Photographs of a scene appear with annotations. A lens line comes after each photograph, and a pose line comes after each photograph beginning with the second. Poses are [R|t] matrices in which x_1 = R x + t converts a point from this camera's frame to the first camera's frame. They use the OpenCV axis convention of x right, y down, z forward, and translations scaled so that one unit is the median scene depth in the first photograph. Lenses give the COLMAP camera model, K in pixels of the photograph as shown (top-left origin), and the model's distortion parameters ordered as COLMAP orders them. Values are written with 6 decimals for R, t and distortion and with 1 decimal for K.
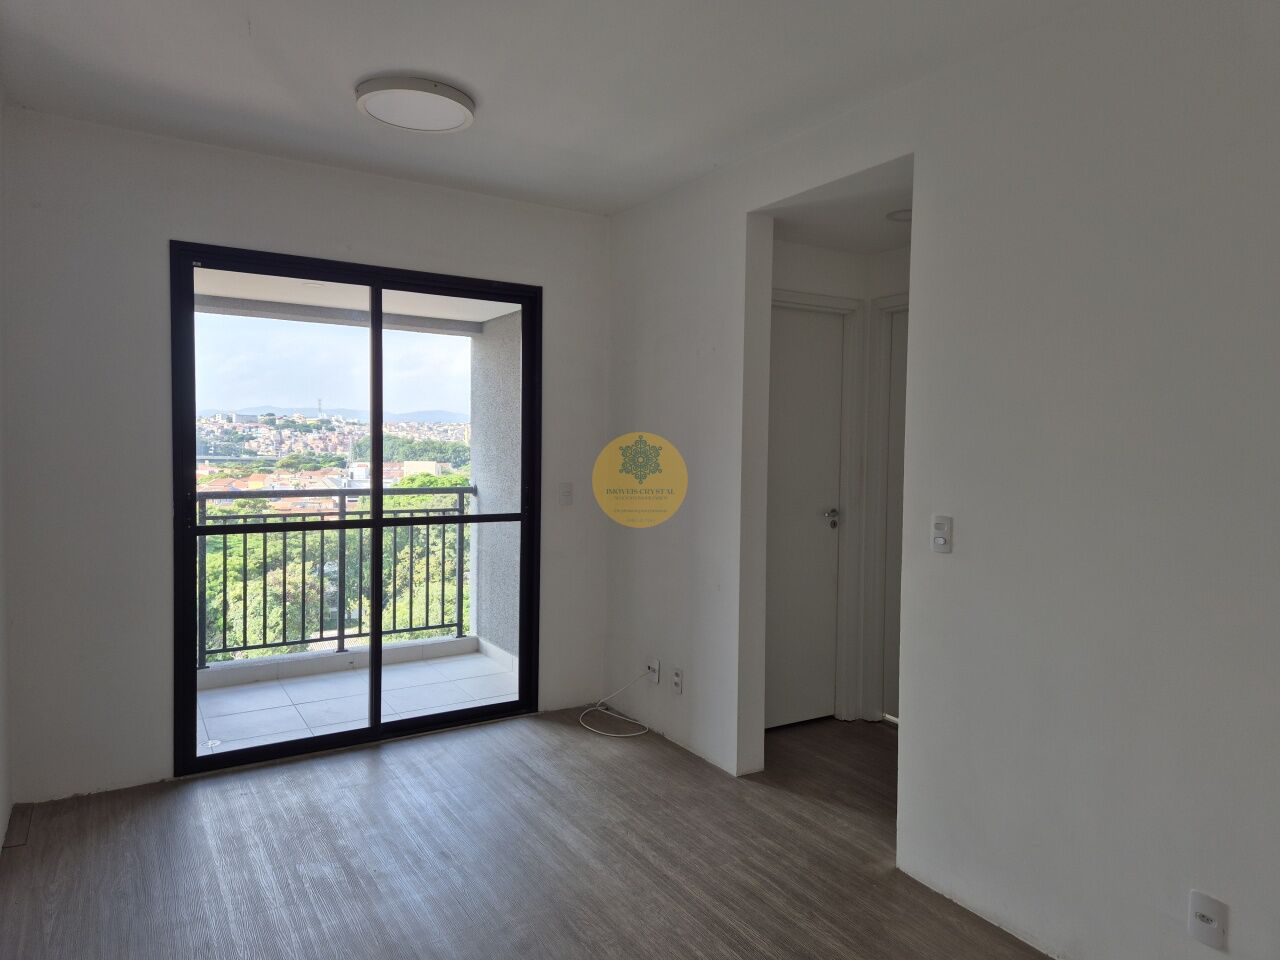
lens RADIAL K [[852.1, 0, 646.9], [0, 852.1, 477.9], [0, 0, 1]] dist [0.045644, -0.012833]
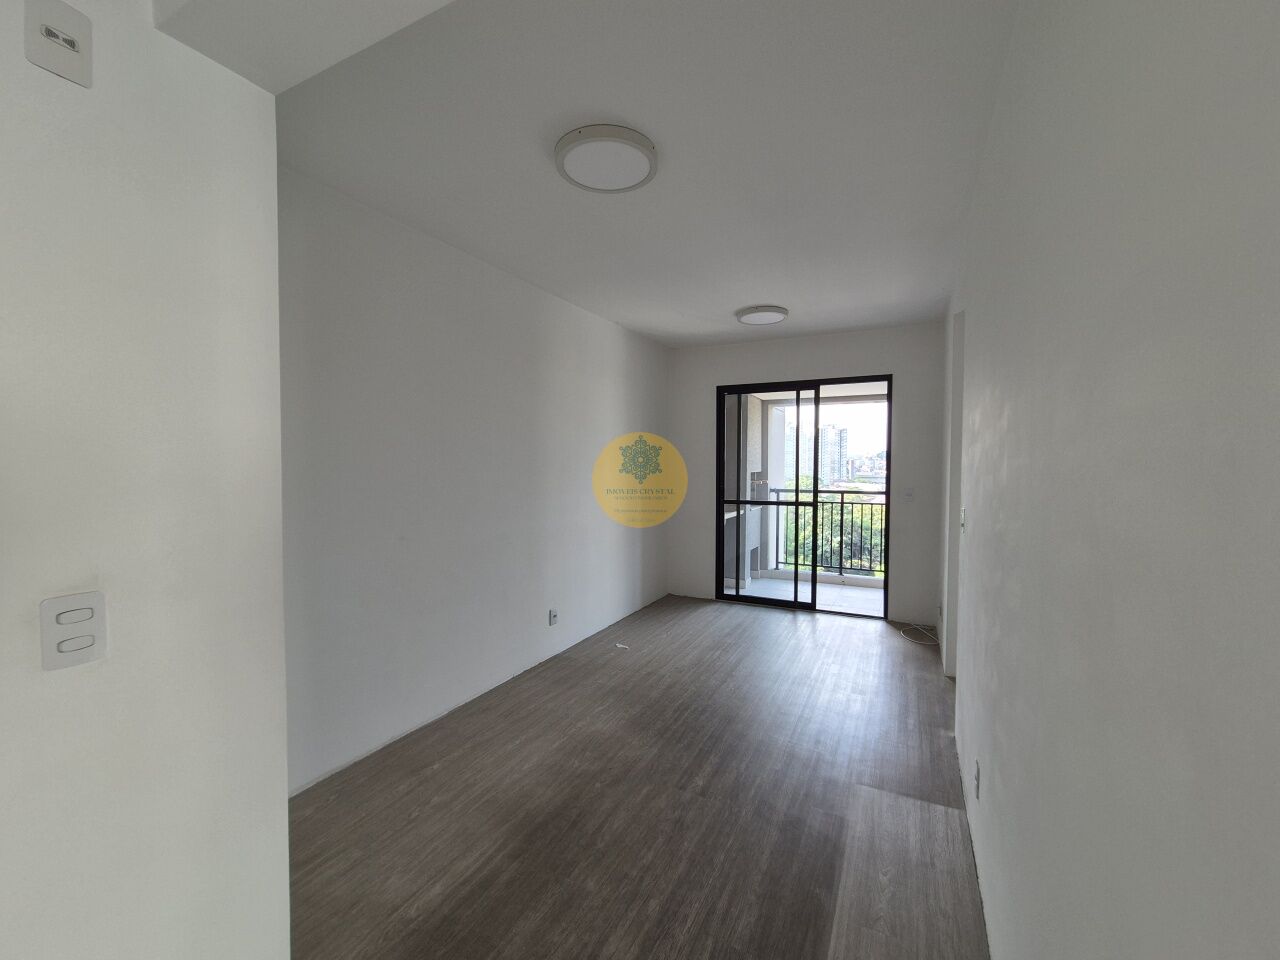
lens RADIAL K [[524.3, 0, 640.0], [0, 524.3, 484.9], [0, 0, 1]] dist [-0.003261, 0.002337]
pose [[0.508692, 0.022957, -0.860642, 0.569117], [-0.030496, 0.999498, 0.008636, 0.007190], [0.860408, 0.021853, 0.509137, 0.027685]]
